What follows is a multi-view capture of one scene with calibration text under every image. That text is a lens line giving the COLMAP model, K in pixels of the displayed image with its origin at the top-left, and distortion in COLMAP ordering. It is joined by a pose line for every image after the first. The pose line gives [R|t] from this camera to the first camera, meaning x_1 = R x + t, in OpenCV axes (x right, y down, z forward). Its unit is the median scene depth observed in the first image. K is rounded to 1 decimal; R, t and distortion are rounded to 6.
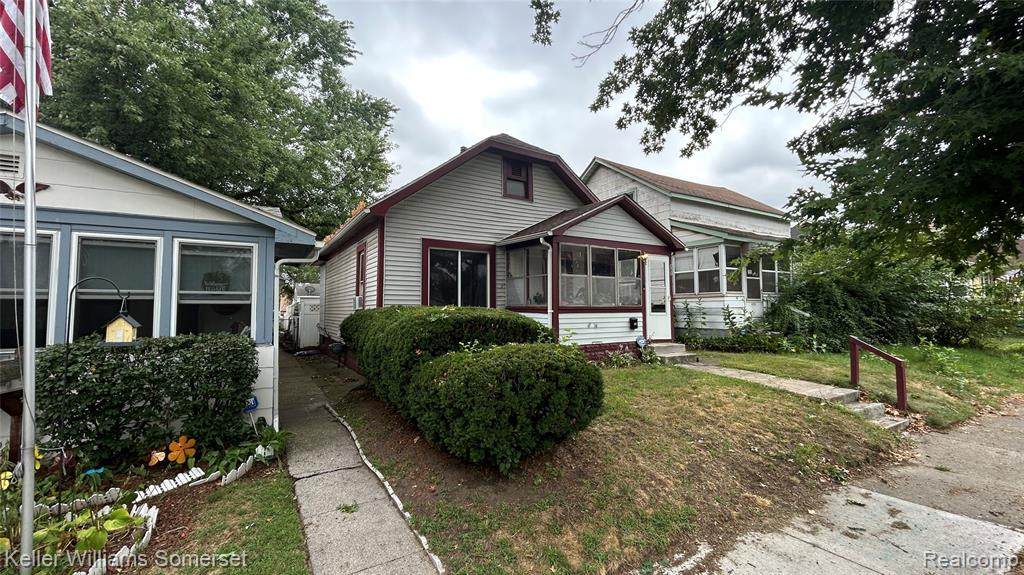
lens RADIAL K [[414.6, 0, 511.3], [0, 414.6, 285.9], [0, 0, 1]] dist [0.004159, 0.000349]
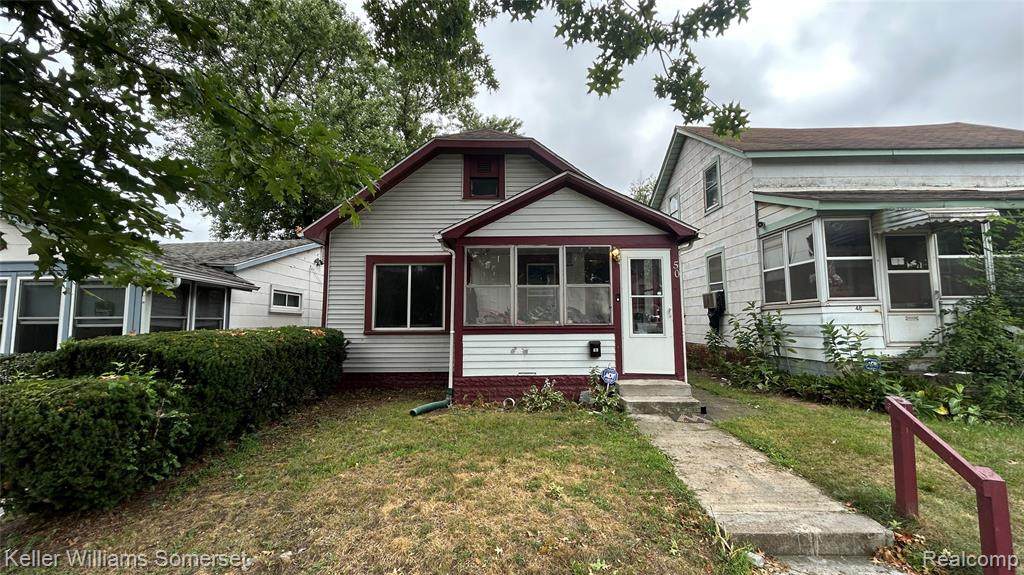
lens RADIAL K [[414.6, 0, 511.6], [0, 414.6, 286.9], [0, 0, 1]] dist [0.004159, 0.000349]
pose [[0.856949, -0.048338, -0.513129, 0.531726], [0.033134, 0.998700, -0.038745, 0.007241], [0.514335, 0.016201, 0.857436, 0.315060]]
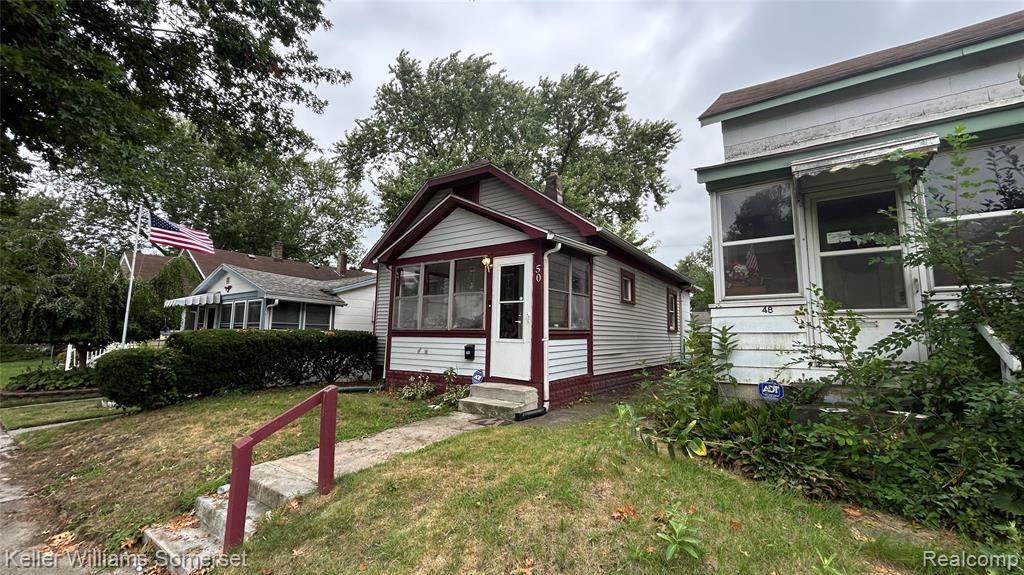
lens RADIAL K [[414.6, 0, 512.0], [0, 414.6, 287.4], [0, 0, 1]] dist [0.004159, 0.000349]
pose [[0.402432, -0.102347, -0.909711, 1.018152], [0.035313, 0.994727, -0.096290, 0.047435], [0.914769, 0.006625, 0.403924, 0.748227]]
